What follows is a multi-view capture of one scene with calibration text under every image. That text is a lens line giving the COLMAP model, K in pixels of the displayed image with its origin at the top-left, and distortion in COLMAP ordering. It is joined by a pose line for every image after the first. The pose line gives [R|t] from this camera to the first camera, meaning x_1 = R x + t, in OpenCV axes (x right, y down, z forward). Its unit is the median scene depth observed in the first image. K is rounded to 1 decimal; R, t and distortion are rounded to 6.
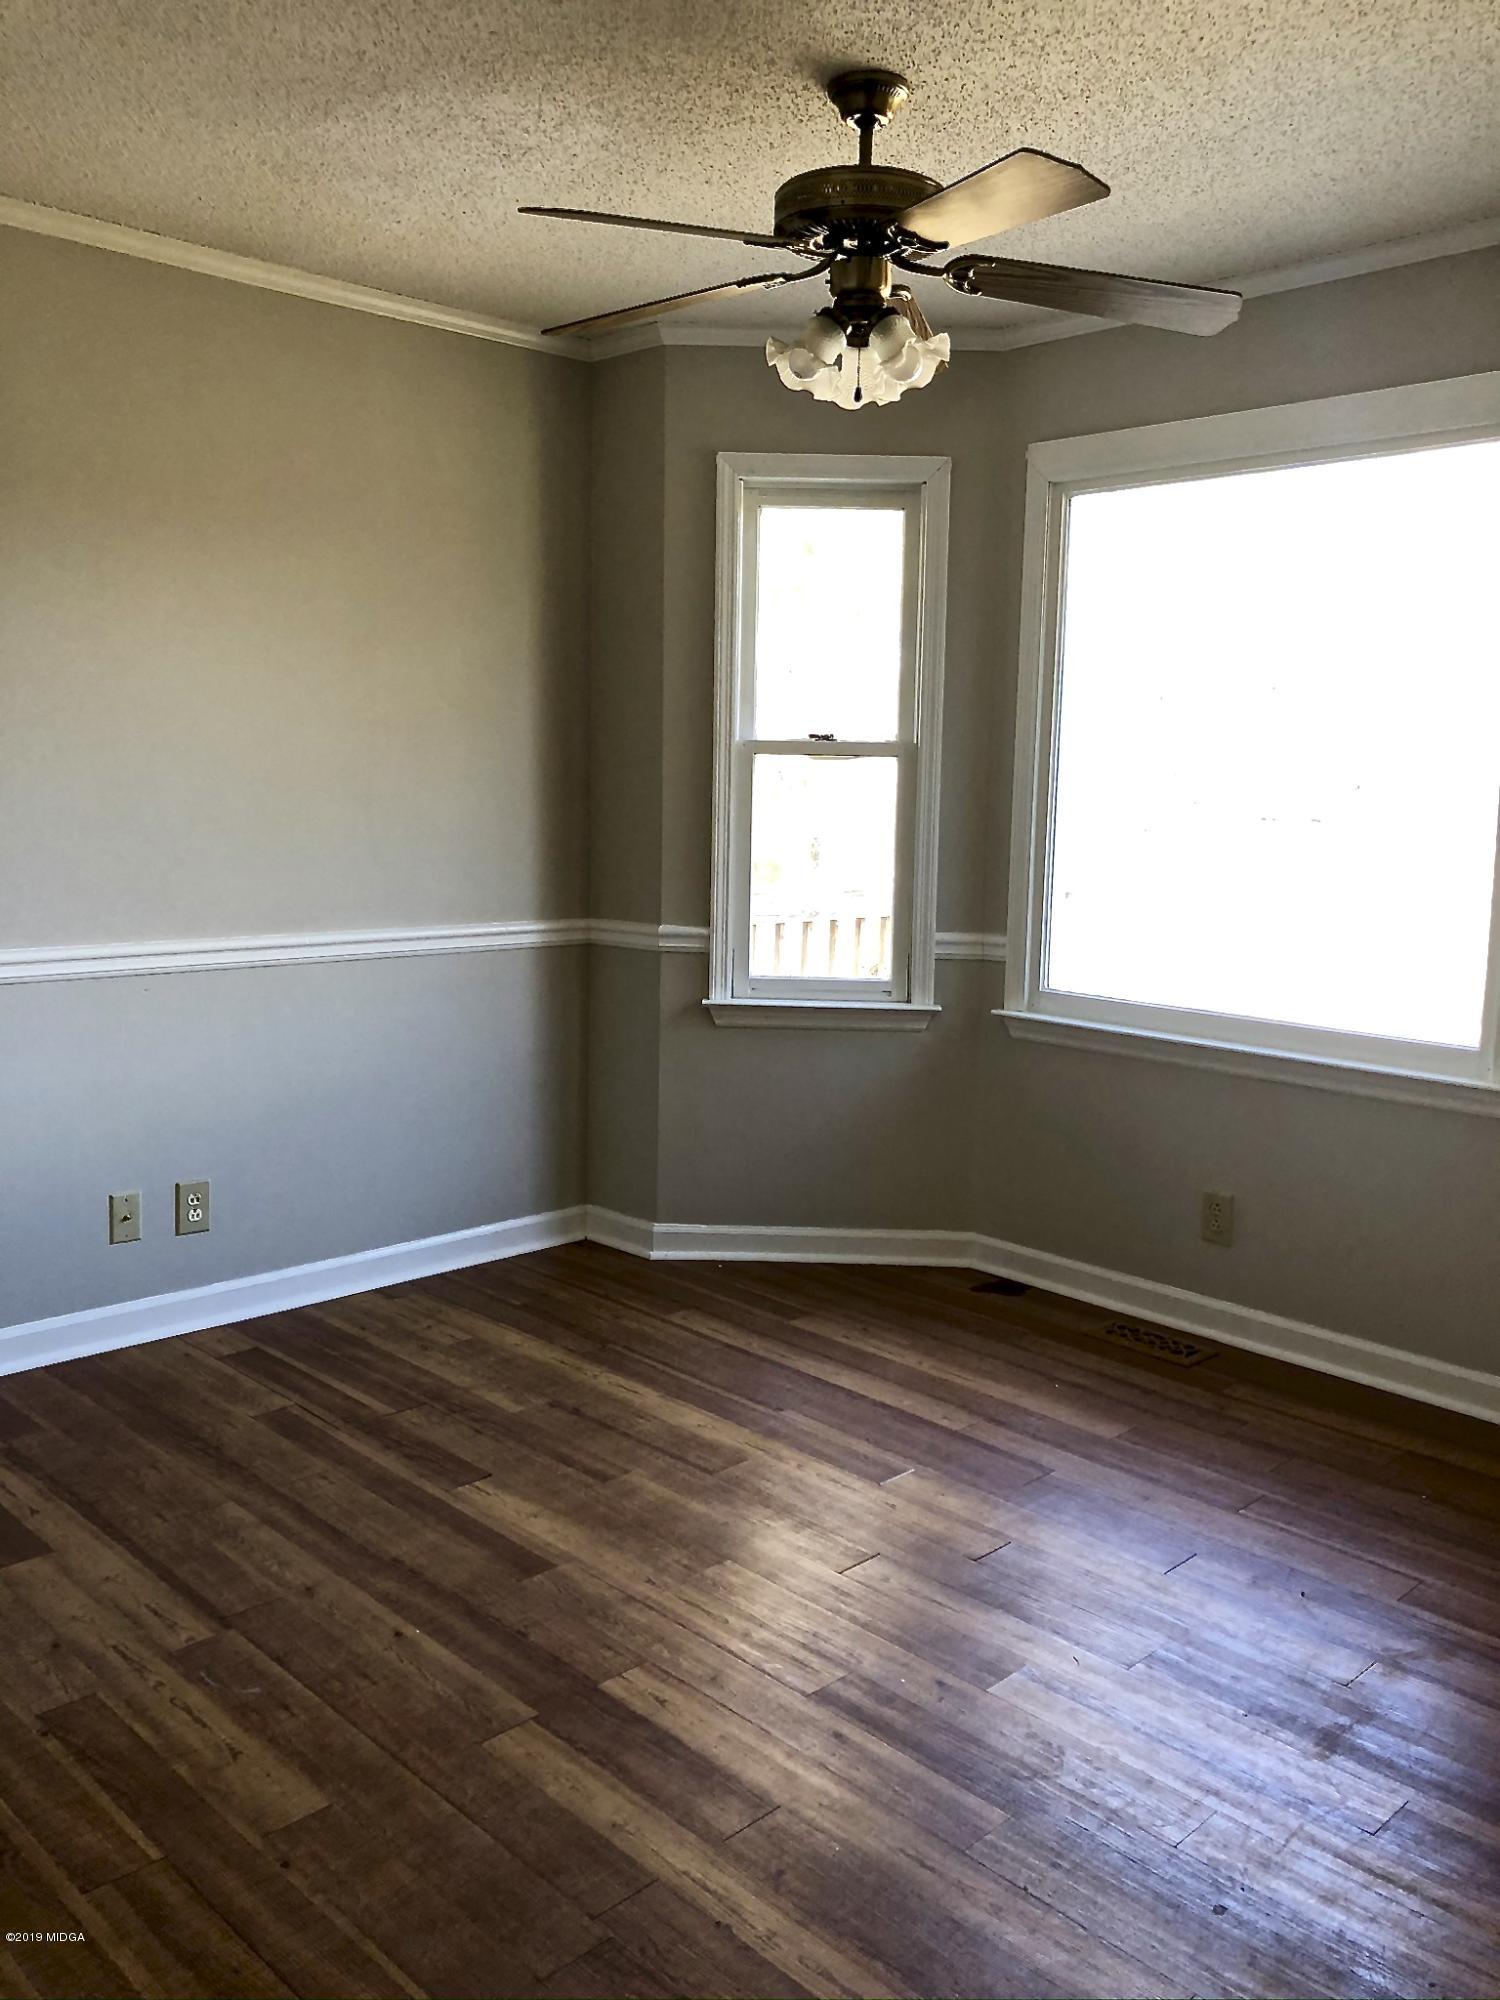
lens RADIAL K [[1651.7, 0, 744.1], [0, 1651.7, 990.8], [0, 0, 1]] dist [-0.005348, -0.002124]
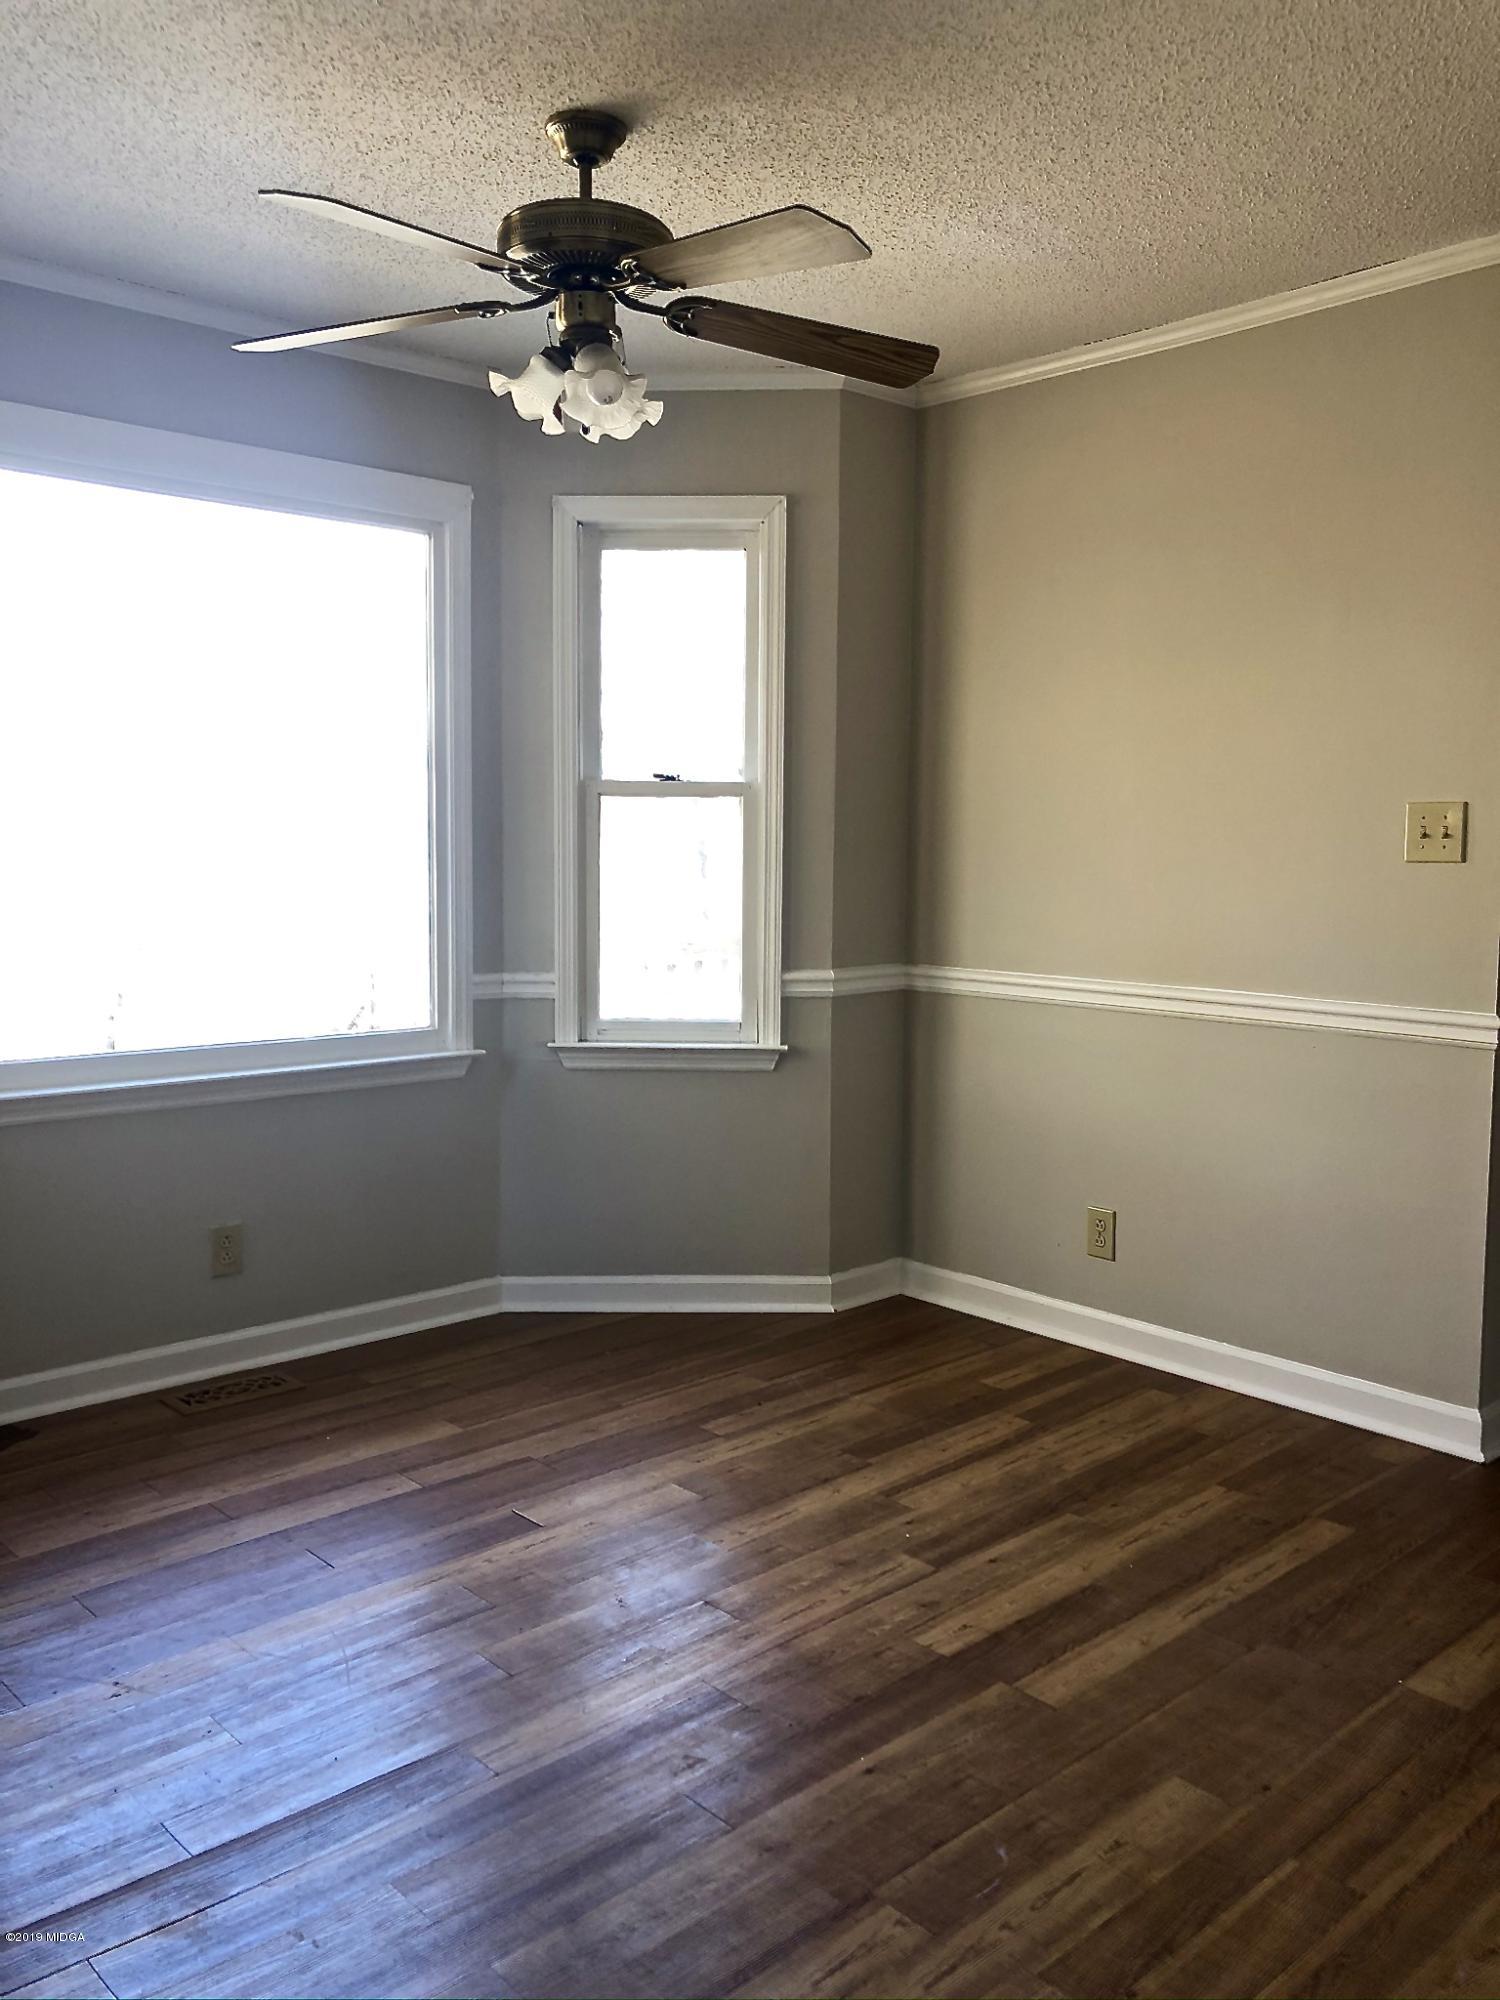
lens RADIAL K [[1651.7, 0, 740.1], [0, 1651.7, 1016.6], [0, 0, 1]] dist [-0.005348, -0.002124]
pose [[0.031439, -0.136608, 0.990126, -0.897415], [0.133902, 0.982262, 0.131271, -0.122736], [-0.990496, 0.128453, 0.049174, 0.832388]]
